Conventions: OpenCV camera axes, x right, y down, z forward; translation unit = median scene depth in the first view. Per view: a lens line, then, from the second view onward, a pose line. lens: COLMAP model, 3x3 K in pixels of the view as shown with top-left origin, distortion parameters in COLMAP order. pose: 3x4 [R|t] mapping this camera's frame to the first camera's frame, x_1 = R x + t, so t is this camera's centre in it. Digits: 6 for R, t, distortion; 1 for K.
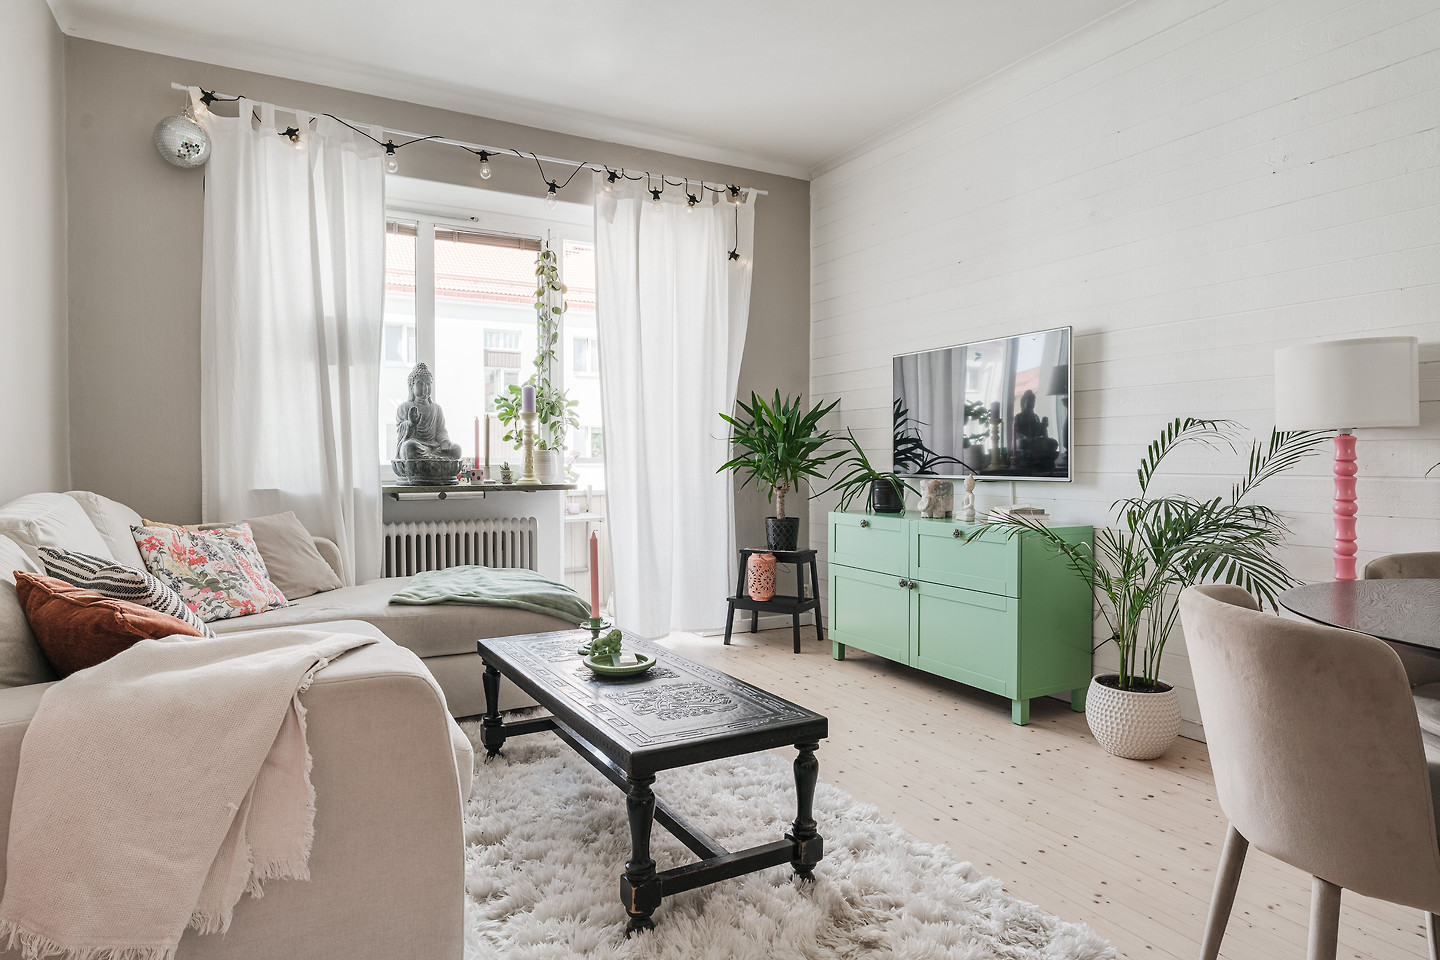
lens RADIAL K [[849.2, 0, 720.0], [0, 849.2, 480.0], [0, 0, 1]] dist [-0.003045, -0.000359]
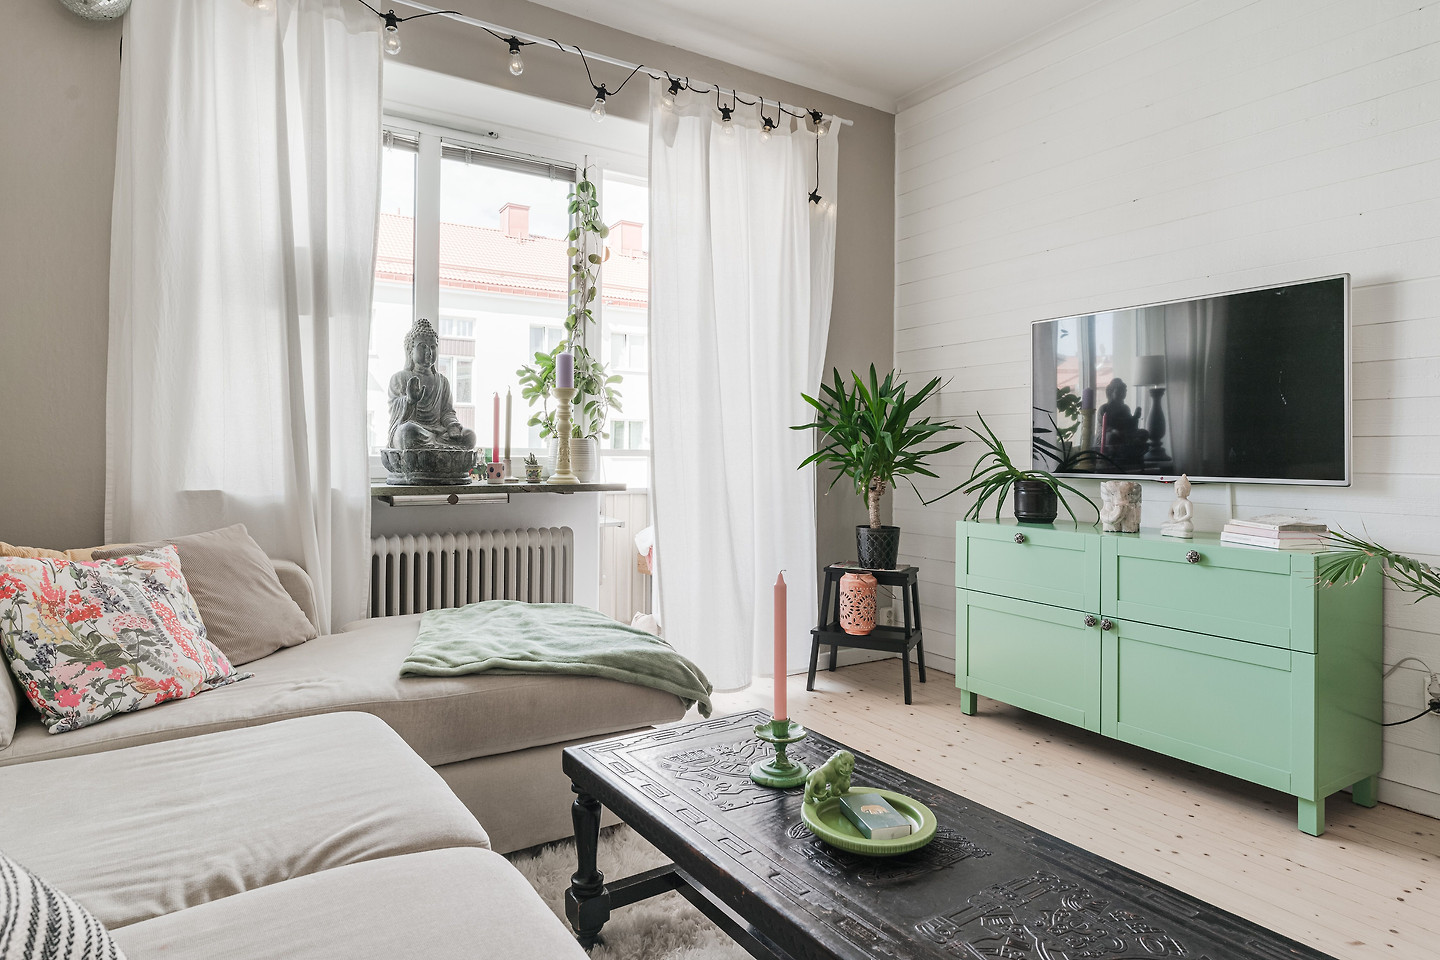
lens RADIAL K [[850.4, 0, 721.3], [0, 850.4, 445.7], [0, 0, 1]] dist [-0.000874, -0.000942]
pose [[0.998114, 0.007704, 0.060906, -0.135953], [-0.005724, 0.999451, -0.032619, -0.004741], [-0.061124, 0.032209, 0.997610, 0.246262]]
